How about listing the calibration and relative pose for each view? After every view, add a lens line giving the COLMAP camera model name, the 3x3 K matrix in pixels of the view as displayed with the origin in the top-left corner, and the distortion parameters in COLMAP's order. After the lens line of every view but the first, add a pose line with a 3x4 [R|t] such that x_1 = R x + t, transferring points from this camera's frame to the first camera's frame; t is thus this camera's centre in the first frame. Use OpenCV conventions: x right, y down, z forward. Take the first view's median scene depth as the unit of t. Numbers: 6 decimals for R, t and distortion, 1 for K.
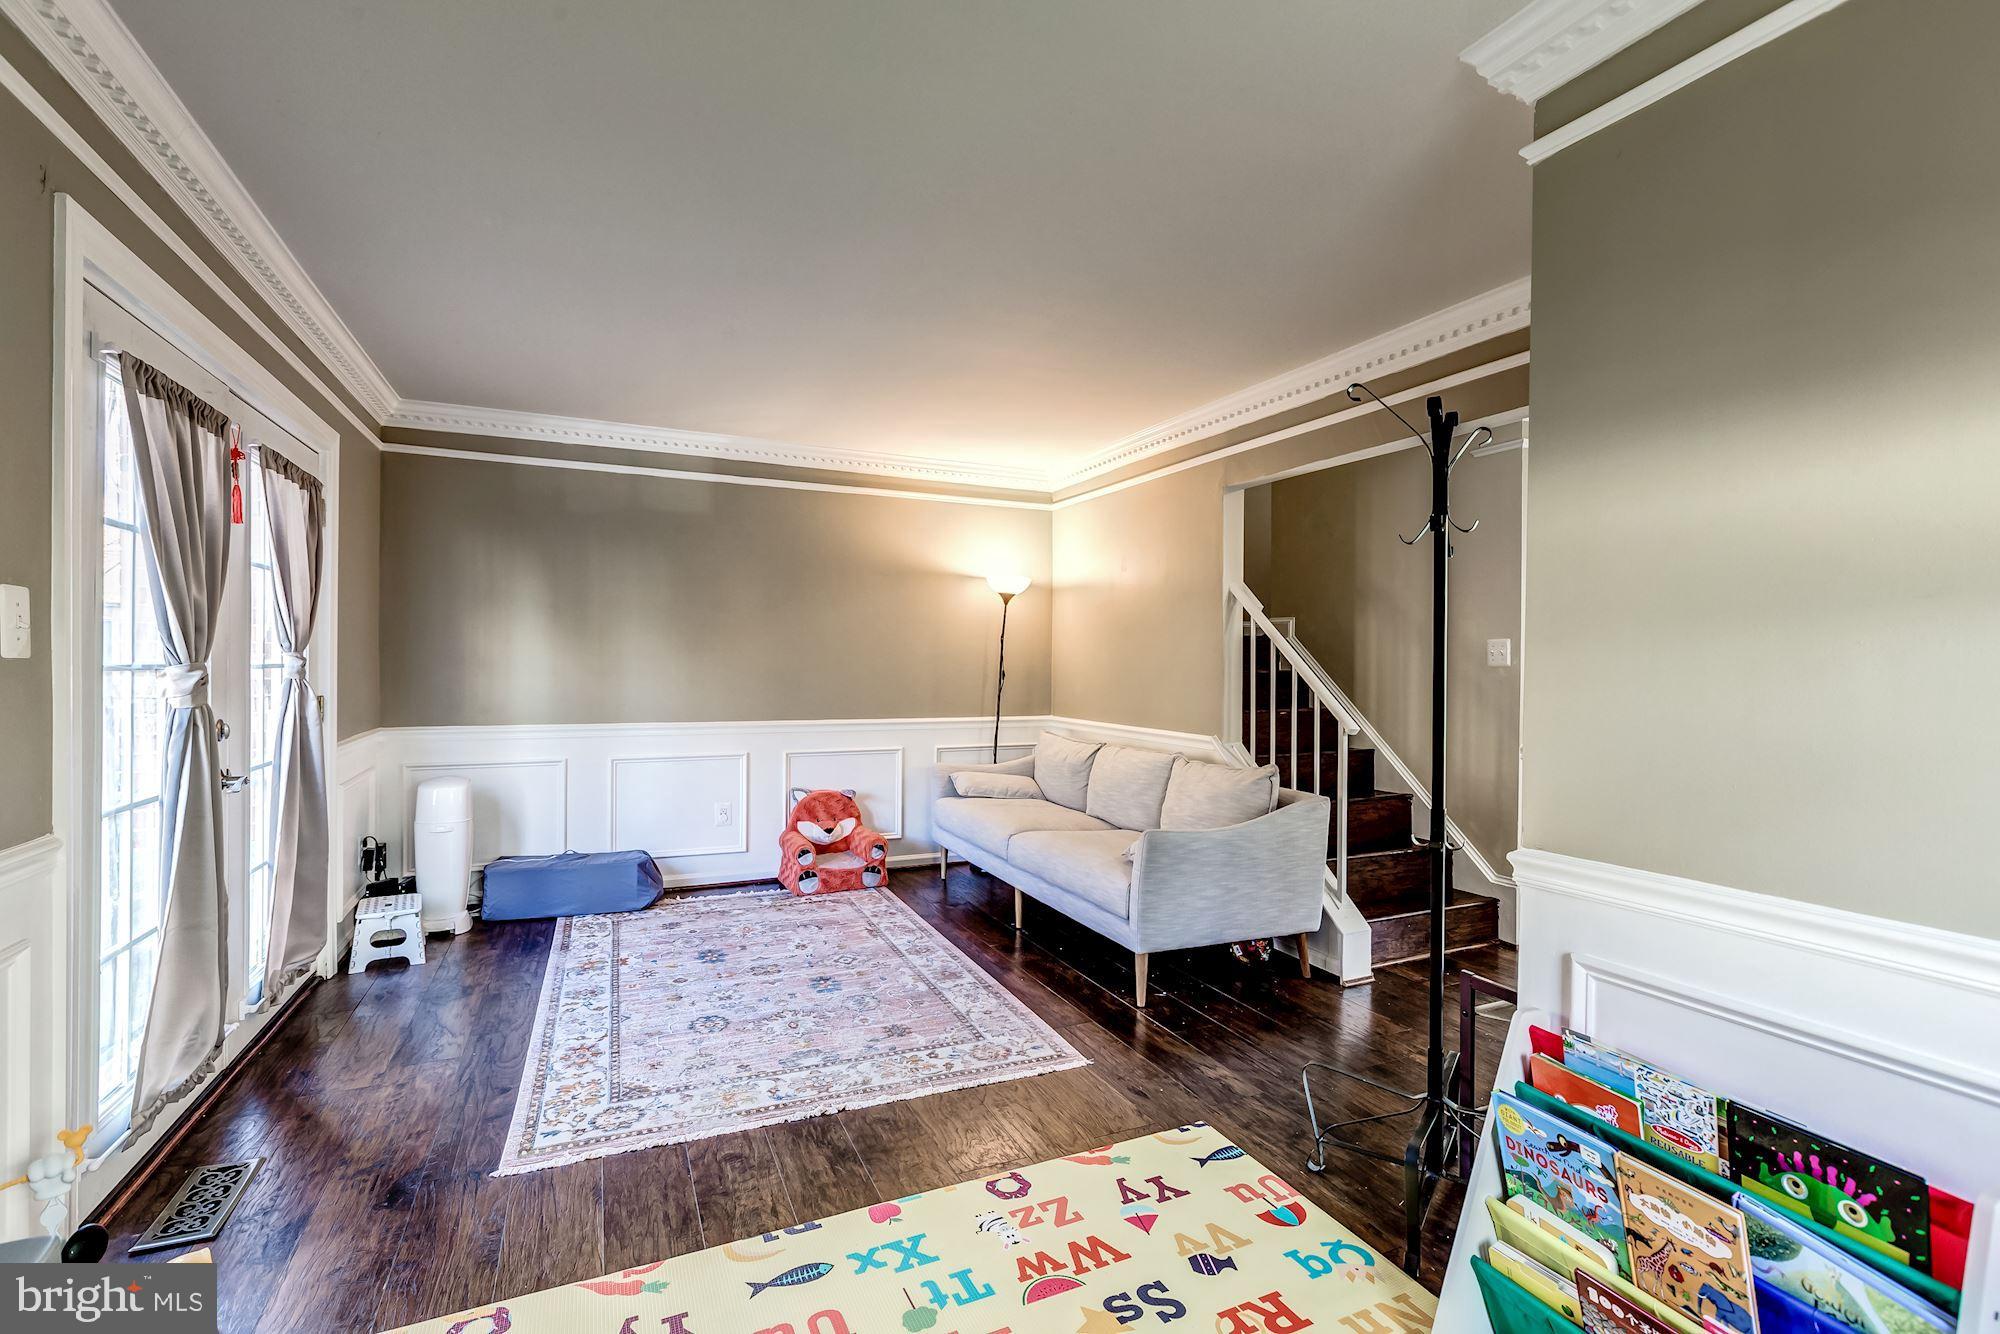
lens RADIAL K [[889.9, 0, 1000.6], [0, 889.9, 664.9], [0, 0, 1]] dist [0.003145, -0.000686]
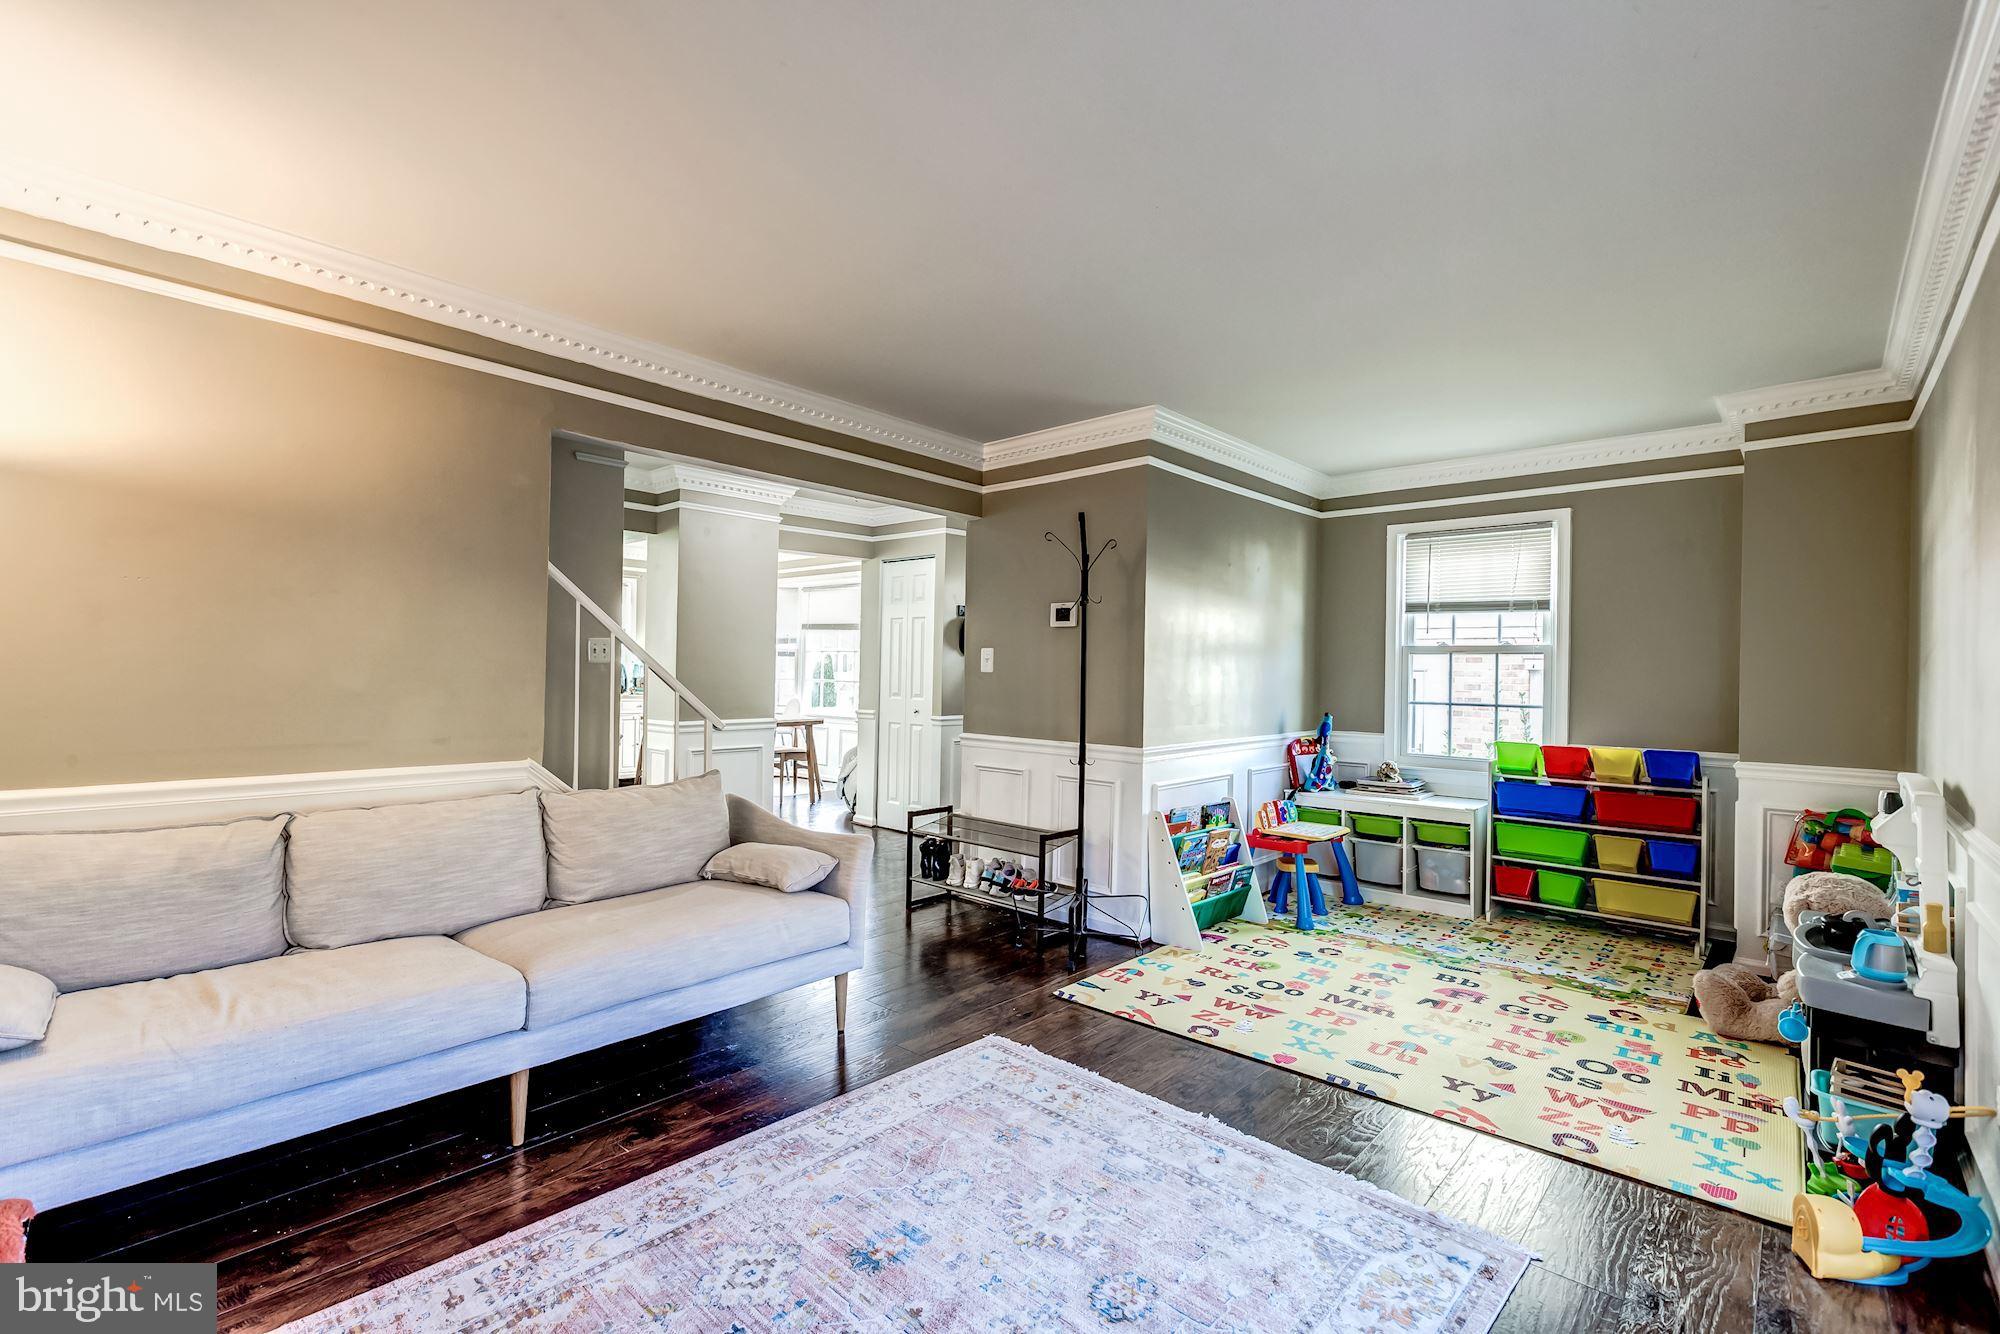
lens RADIAL K [[887.3, 0, 994.6], [0, 887.3, 671.0], [0, 0, 1]] dist [-0.002618, -0.000699]
pose [[-0.391984, -0.014835, 0.919853, -1.008485], [-0.018080, 0.999801, 0.008420, -0.010827], [-0.919794, -0.013331, -0.392174, 1.609632]]
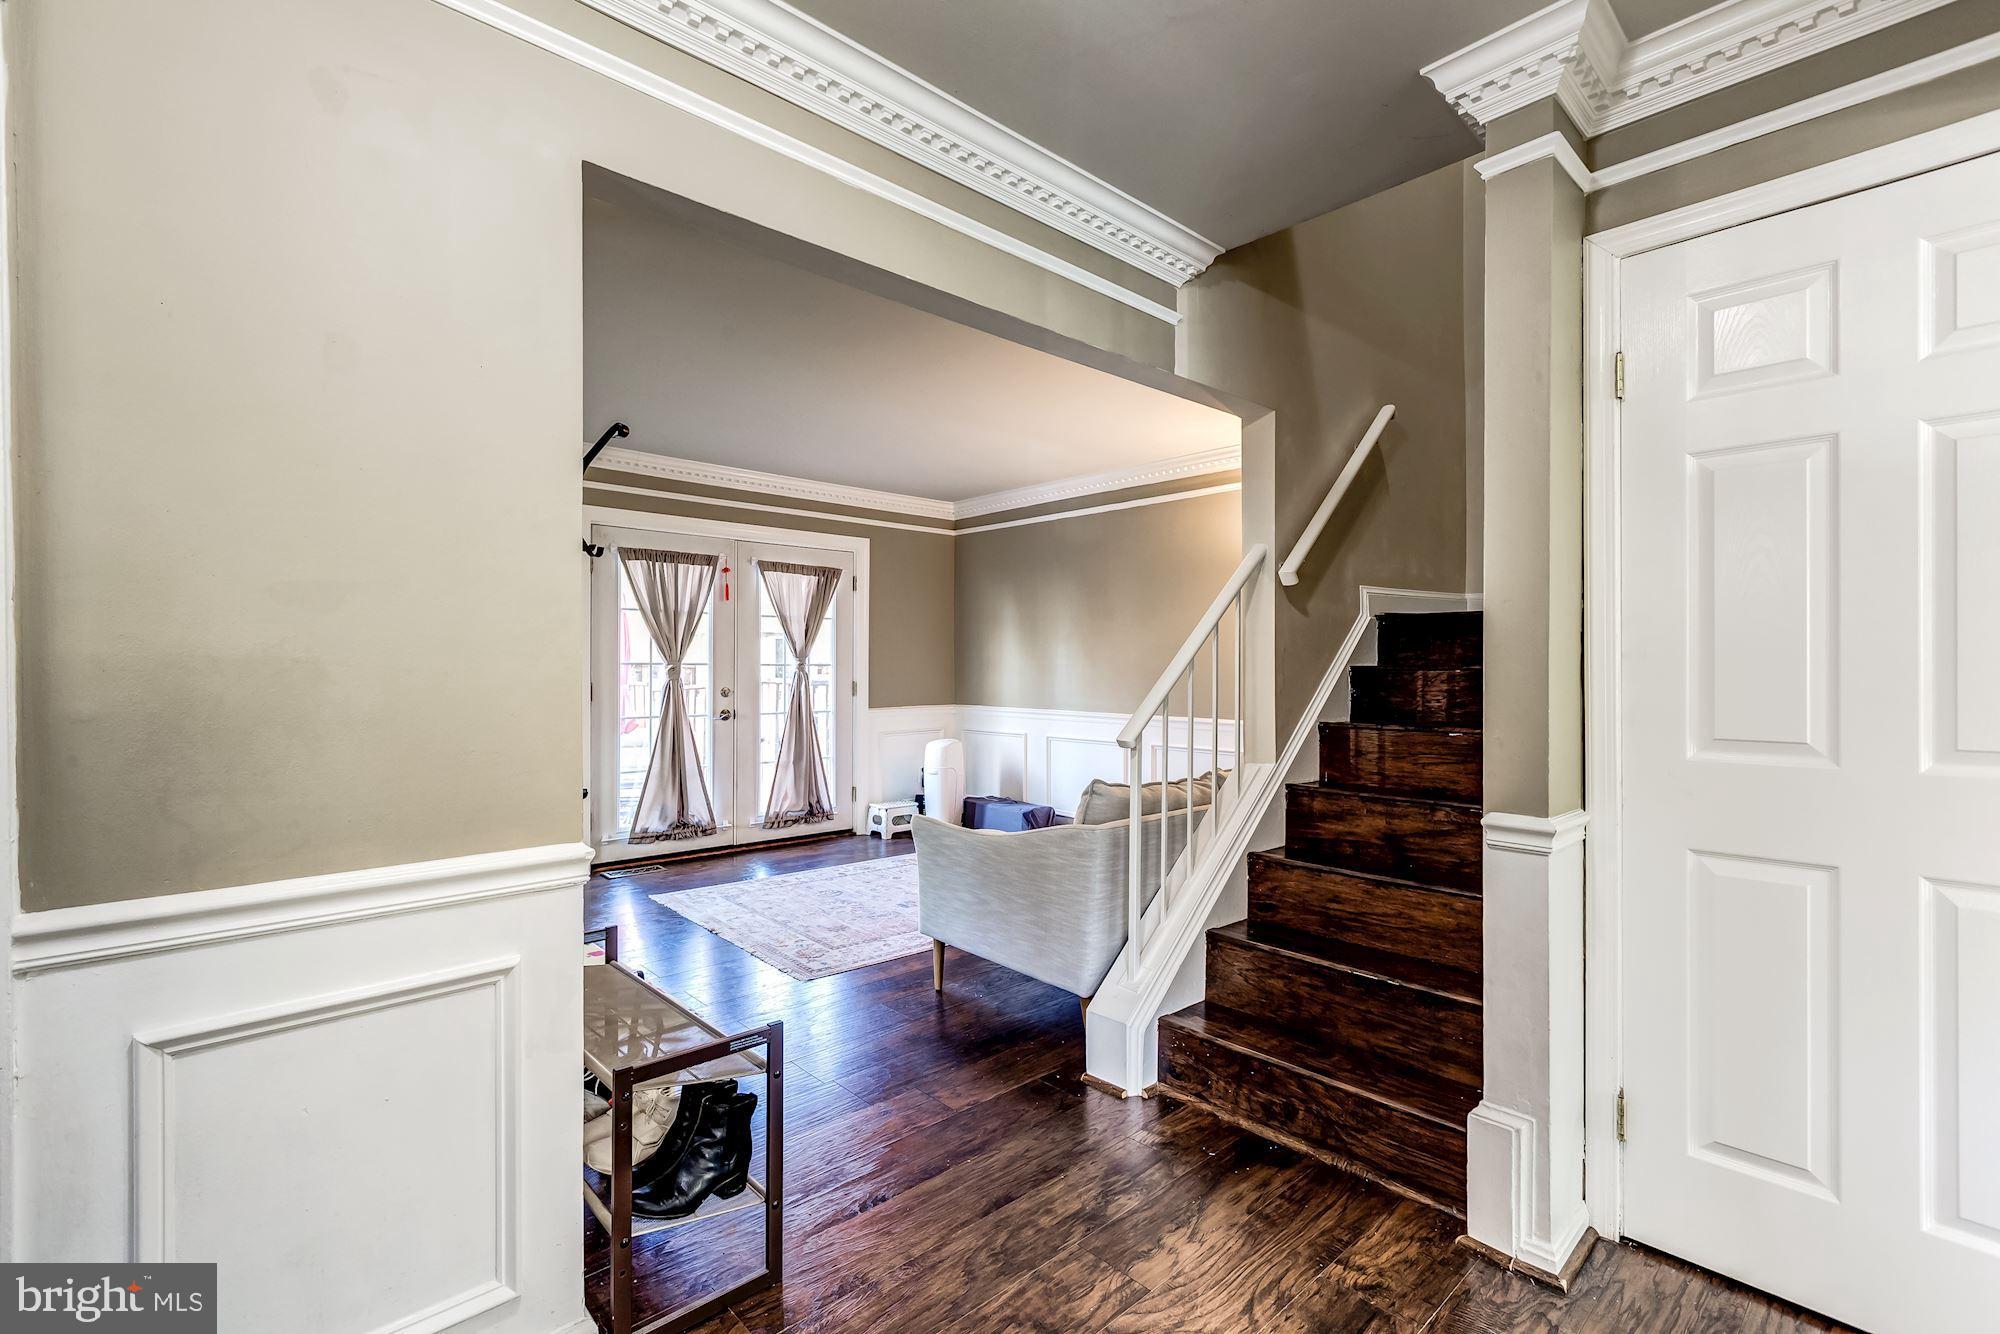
lens RADIAL K [[889.9, 0, 1000.6], [0, 889.9, 664.9], [0, 0, 1]] dist [0.003145, -0.000686]
pose [[0.311458, -0.008130, -0.950225, 1.528036], [-0.003079, 0.999950, -0.009564, 0.023213], [0.950255, 0.005904, 0.311418, 0.980456]]
